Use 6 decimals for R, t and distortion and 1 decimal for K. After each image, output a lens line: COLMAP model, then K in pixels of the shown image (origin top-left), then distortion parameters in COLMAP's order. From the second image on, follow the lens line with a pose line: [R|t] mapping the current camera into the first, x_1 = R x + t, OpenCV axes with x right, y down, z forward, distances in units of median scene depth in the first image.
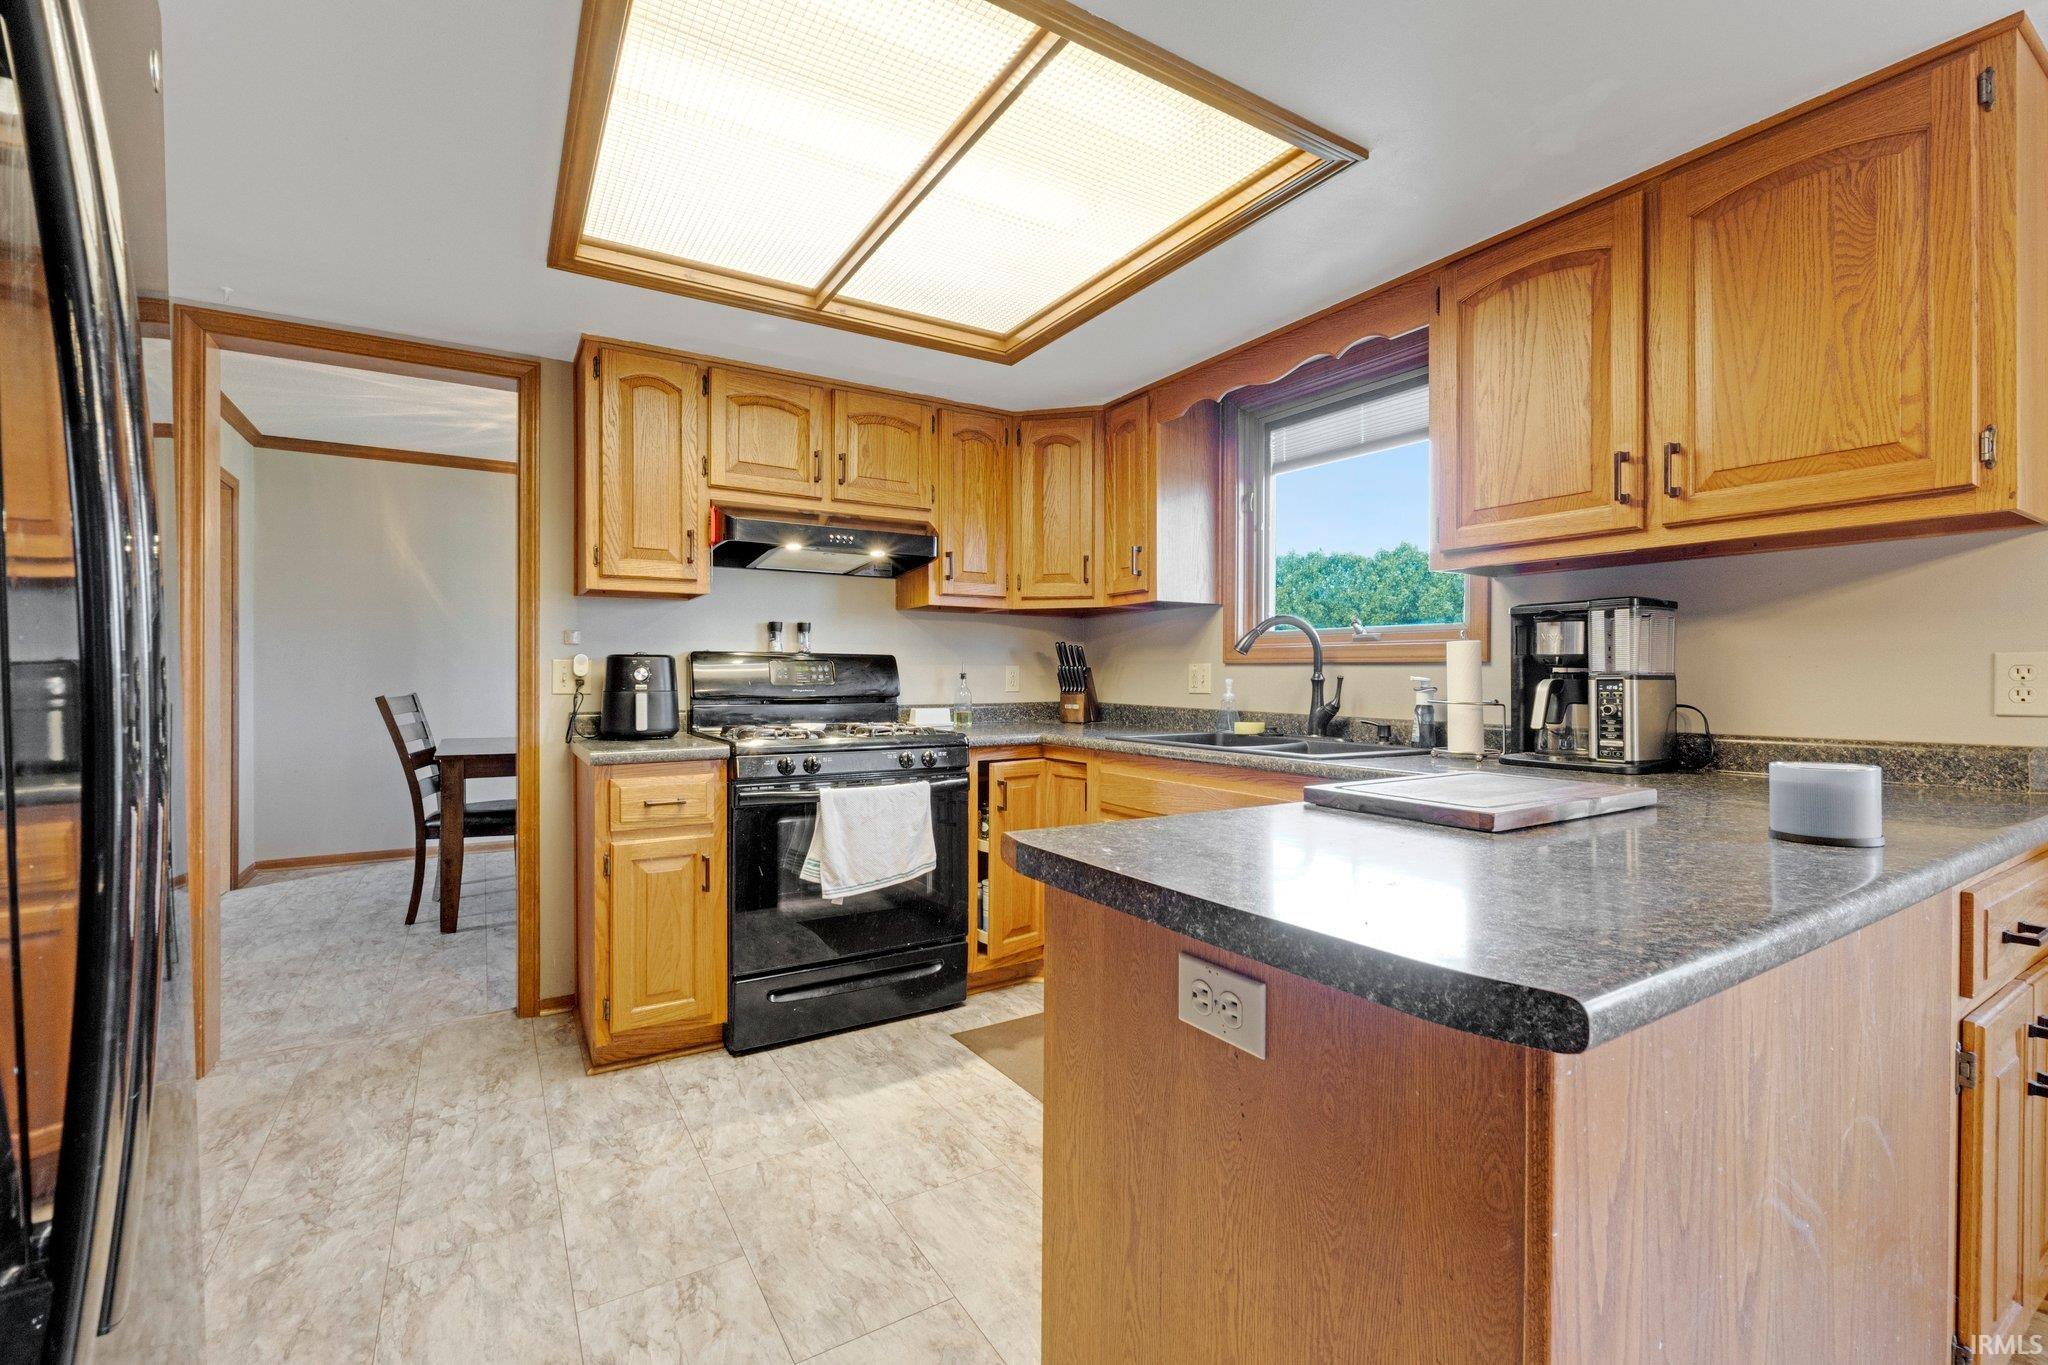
lens RADIAL K [[868.0, 0, 1030.4], [0, 868.0, 676.2], [0, 0, 1]] dist [-0.004157, -0.000318]
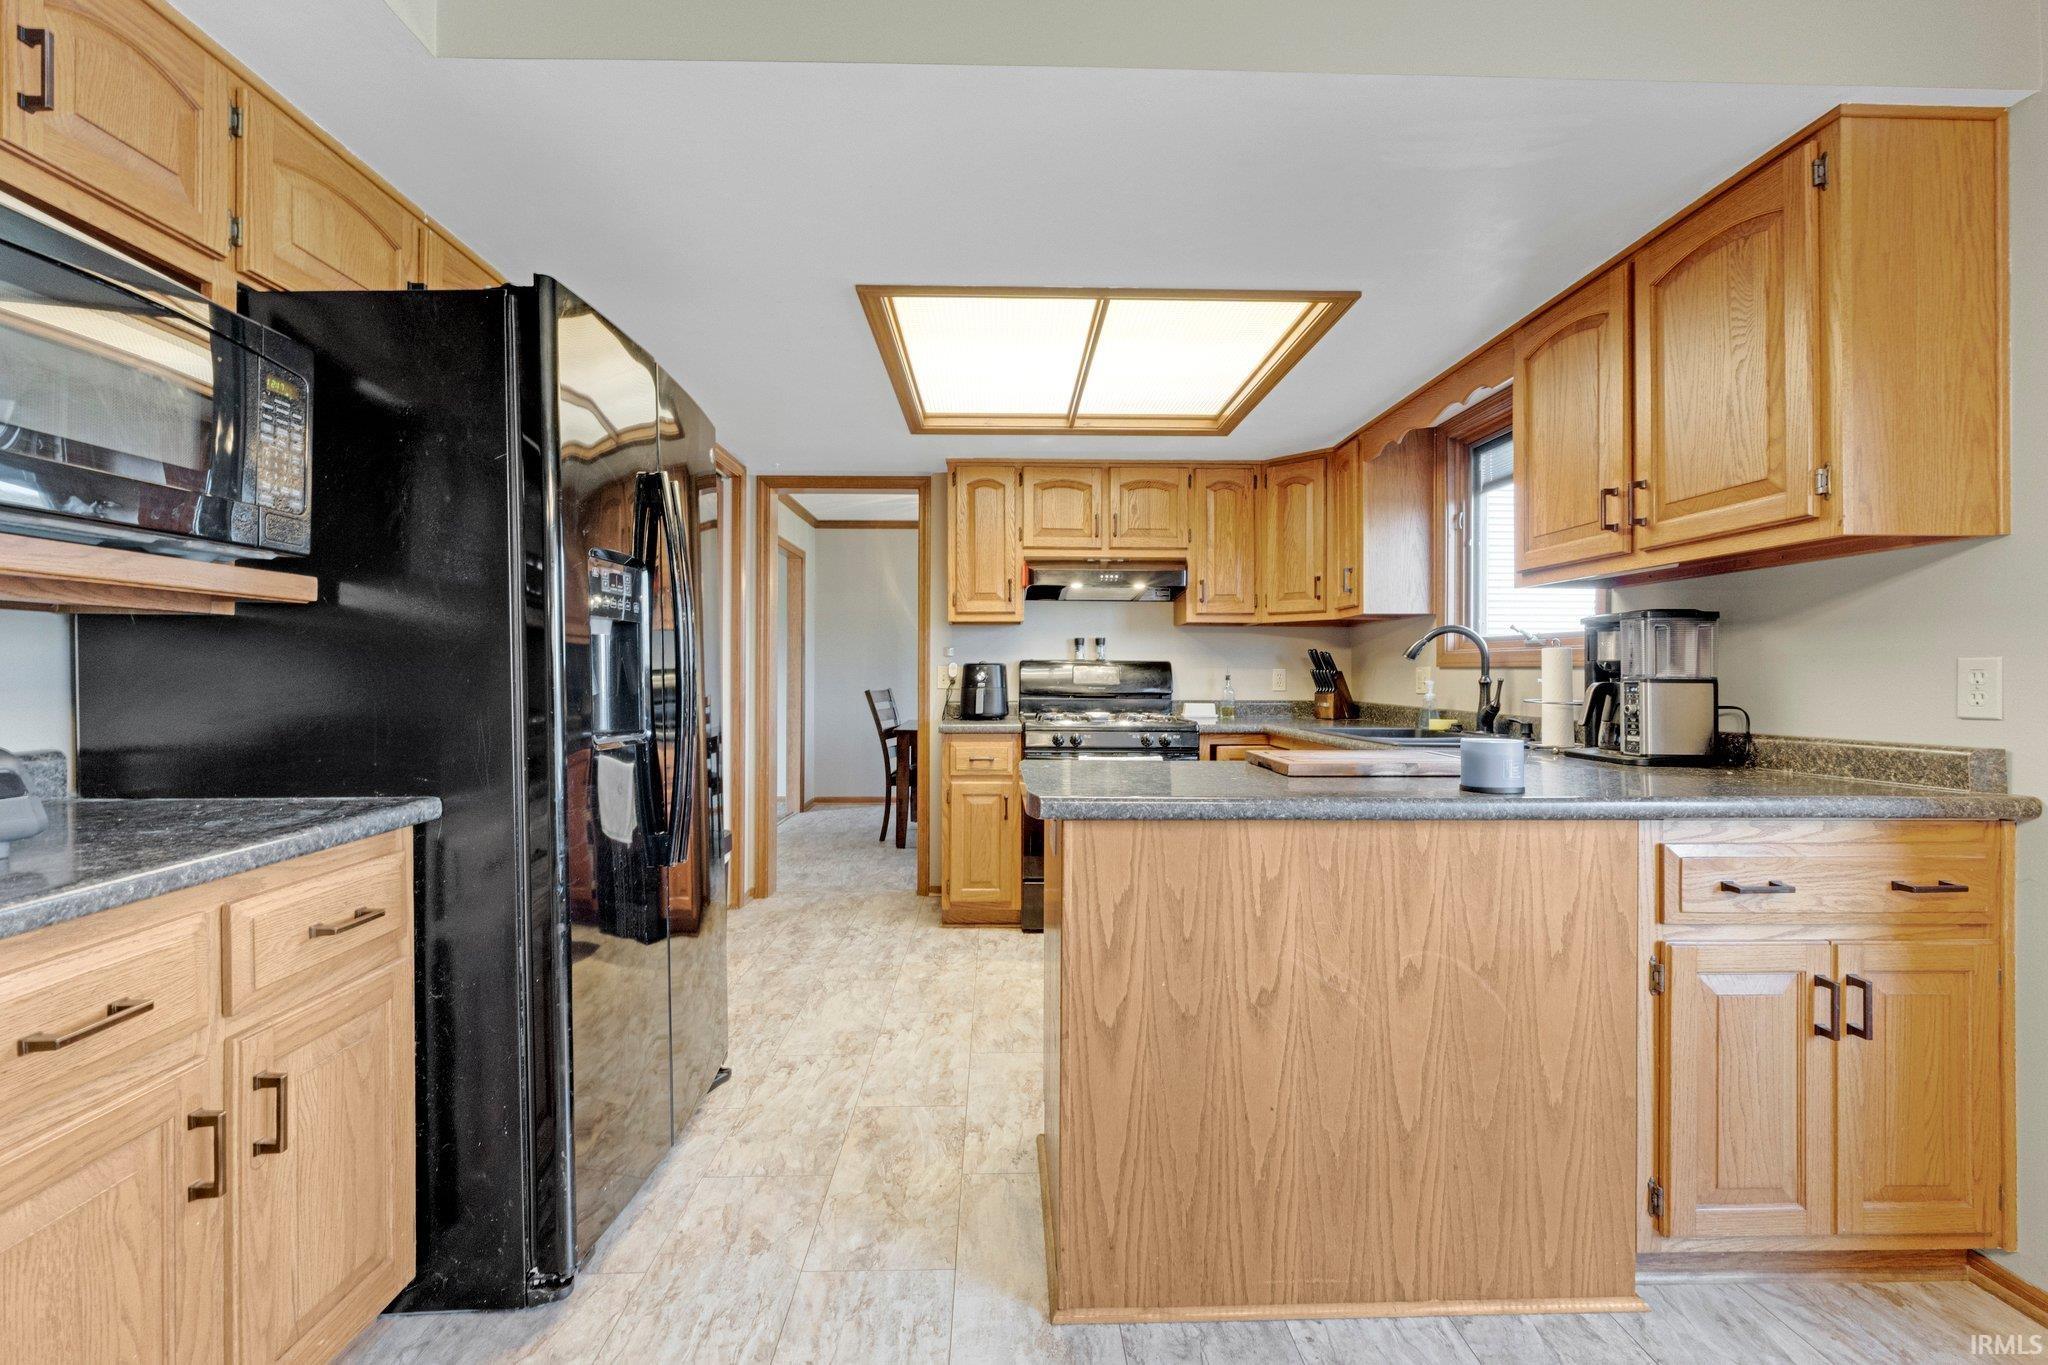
lens RADIAL K [[868.0, 0, 1016.9], [0, 868.0, 677.7], [0, 0, 1]] dist [-0.004157, -0.000318]
pose [[0.858550, 0.001953, -0.512727, 0.381794], [-0.001889, 0.999998, 0.000647, -0.001129], [0.512727, 0.000413, 0.858552, -0.267614]]
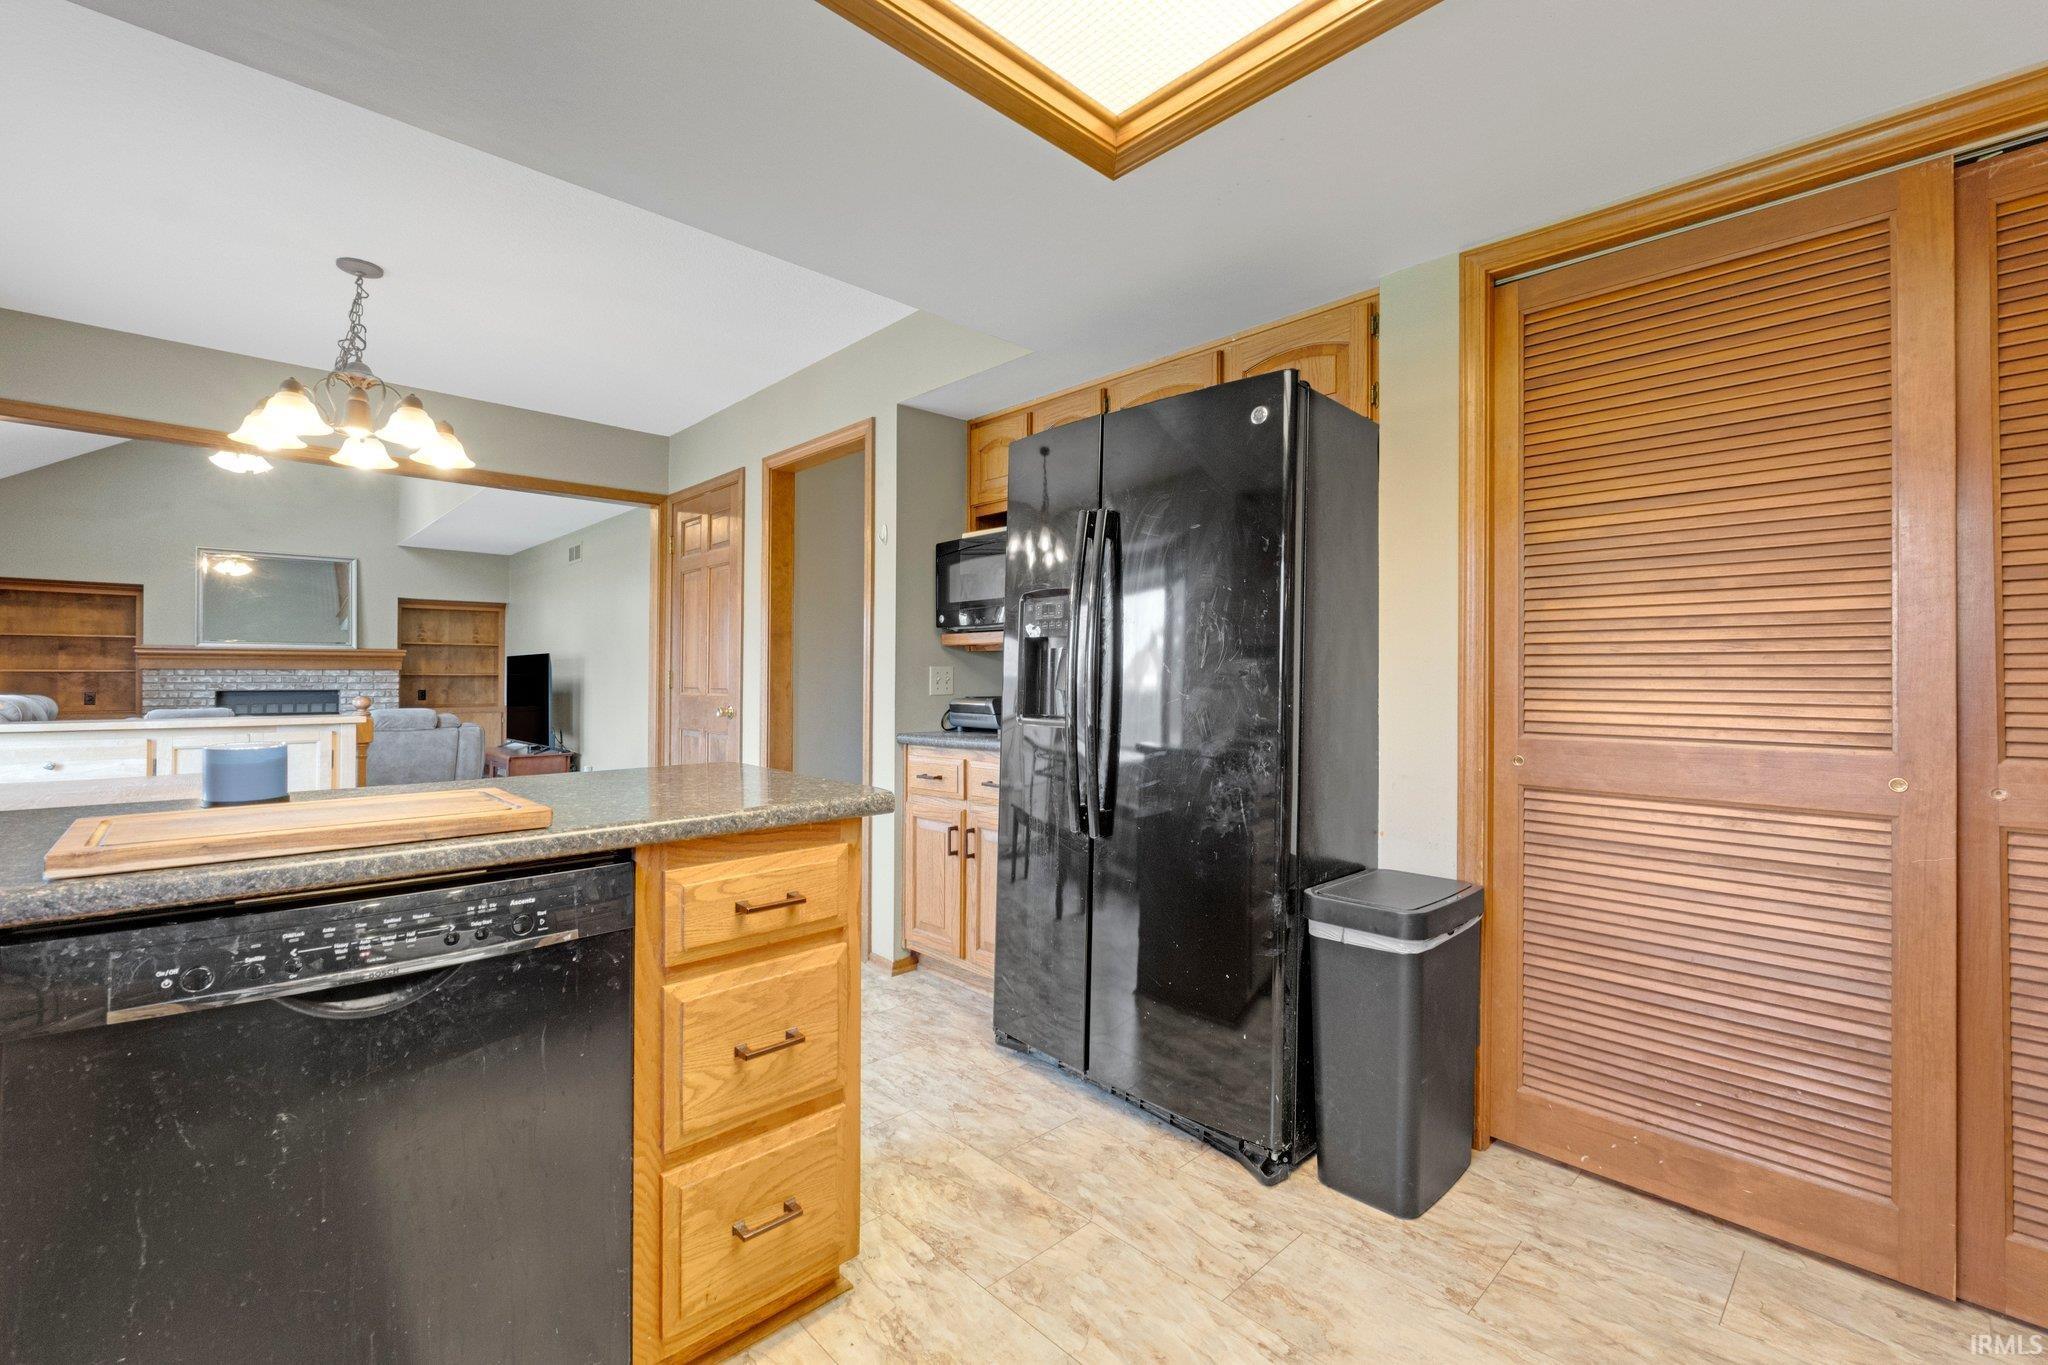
lens RADIAL K [[868.0, 0, 1024.8], [0, 868.0, 677.6], [0, 0, 1]] dist [-0.004157, -0.000318]
pose [[-0.979884, -0.005302, -0.199496, 0.008193], [-0.006457, 0.999966, 0.005138, -0.004771], [0.199462, 0.006323, -0.979885, 0.993011]]
